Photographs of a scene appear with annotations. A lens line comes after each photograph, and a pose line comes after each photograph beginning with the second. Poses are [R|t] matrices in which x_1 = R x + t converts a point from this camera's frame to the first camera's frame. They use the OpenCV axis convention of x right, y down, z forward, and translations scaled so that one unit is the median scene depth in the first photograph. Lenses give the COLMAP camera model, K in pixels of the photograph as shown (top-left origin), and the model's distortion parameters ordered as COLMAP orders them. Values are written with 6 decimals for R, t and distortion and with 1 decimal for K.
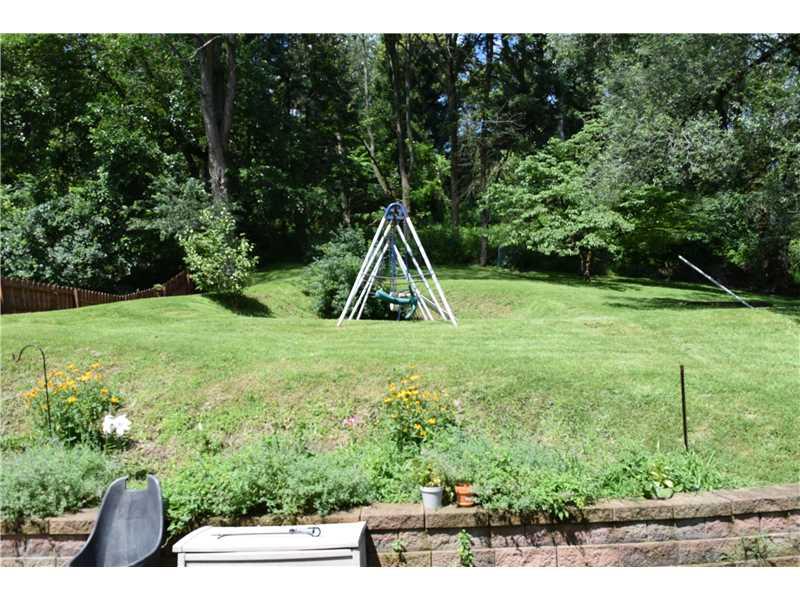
lens RADIAL K [[643.4, 0, 400.0], [0, 643.4, 300.0], [0, 0, 1]] dist [-0.000362, 0.007600]
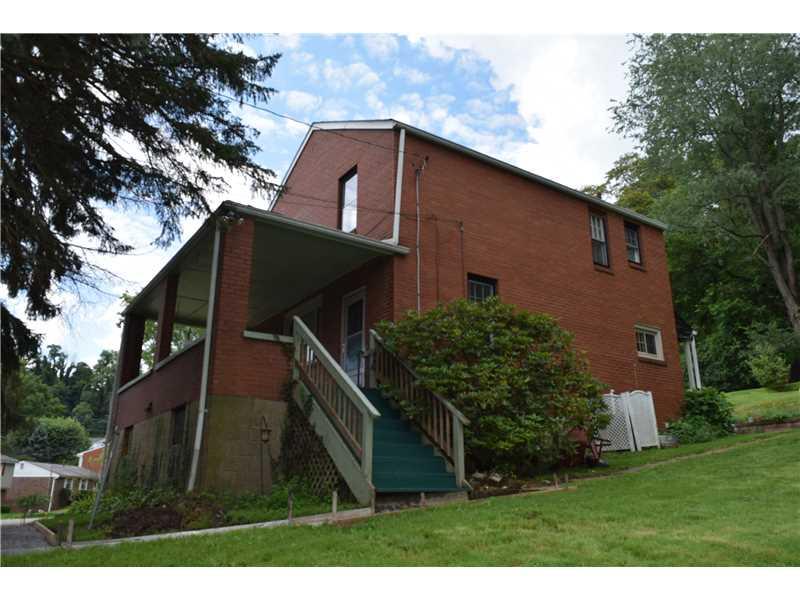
lens RADIAL K [[643.4, 0, 400.0], [0, 643.4, 300.0], [0, 0, 1]] dist [-0.000362, 0.007600]
pose [[0.543318, -0.233949, -0.806271, 0.751881], [0.076518, 0.970190, -0.229949, 0.100663], [0.836033, 0.063241, 0.545023, -1.049110]]
